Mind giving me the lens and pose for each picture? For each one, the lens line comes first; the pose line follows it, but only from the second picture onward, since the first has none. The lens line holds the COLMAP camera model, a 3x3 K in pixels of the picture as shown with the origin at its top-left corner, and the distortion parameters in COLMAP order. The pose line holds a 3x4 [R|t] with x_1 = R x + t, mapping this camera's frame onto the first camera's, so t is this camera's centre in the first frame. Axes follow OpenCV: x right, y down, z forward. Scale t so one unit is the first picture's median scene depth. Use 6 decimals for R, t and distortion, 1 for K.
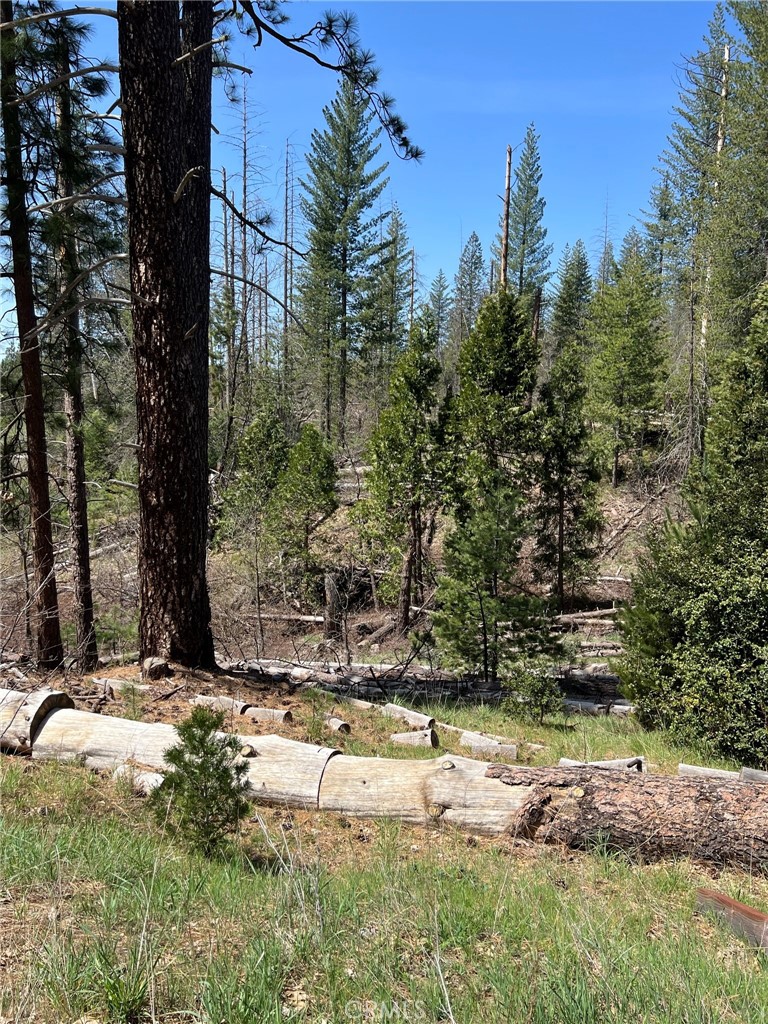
lens RADIAL K [[757.8, 0, 377.7], [0, 757.8, 512.6], [0, 0, 1]] dist [0.055196, -0.064039]
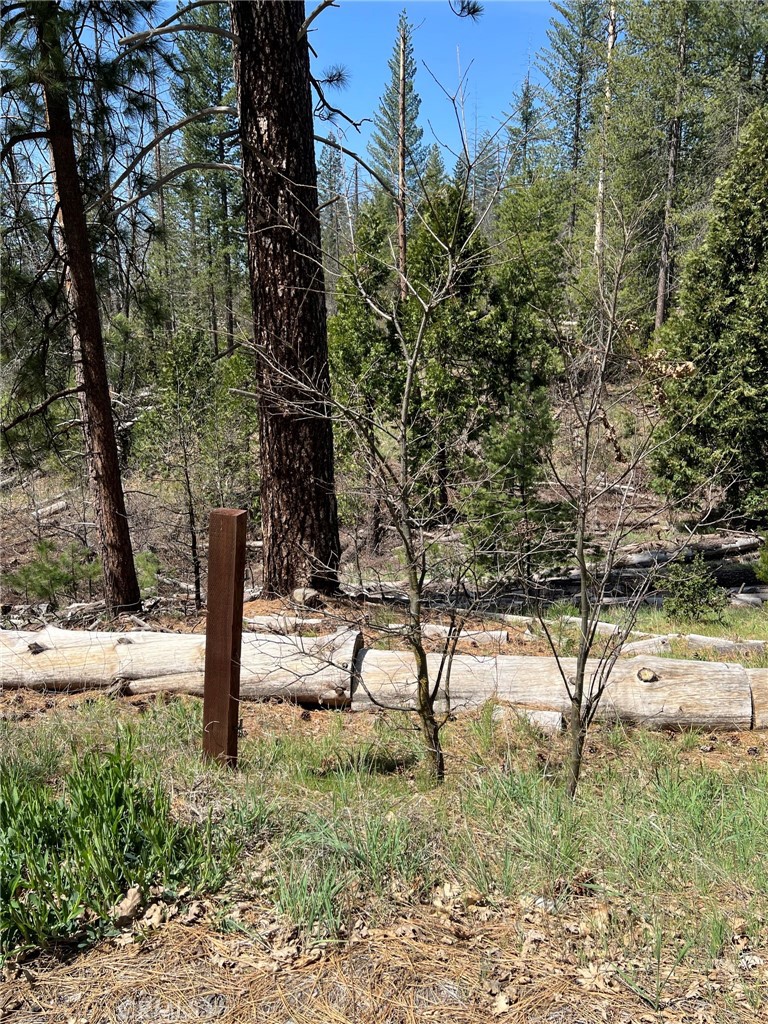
lens RADIAL K [[757.8, 0, 386.3], [0, 757.8, 515.6], [0, 0, 1]] dist [0.055196, -0.064039]
pose [[0.978521, -0.069542, 0.194062, -0.351415], [0.047723, 0.992227, 0.114928, 0.008305], [-0.200546, -0.103198, 0.974234, 0.124949]]
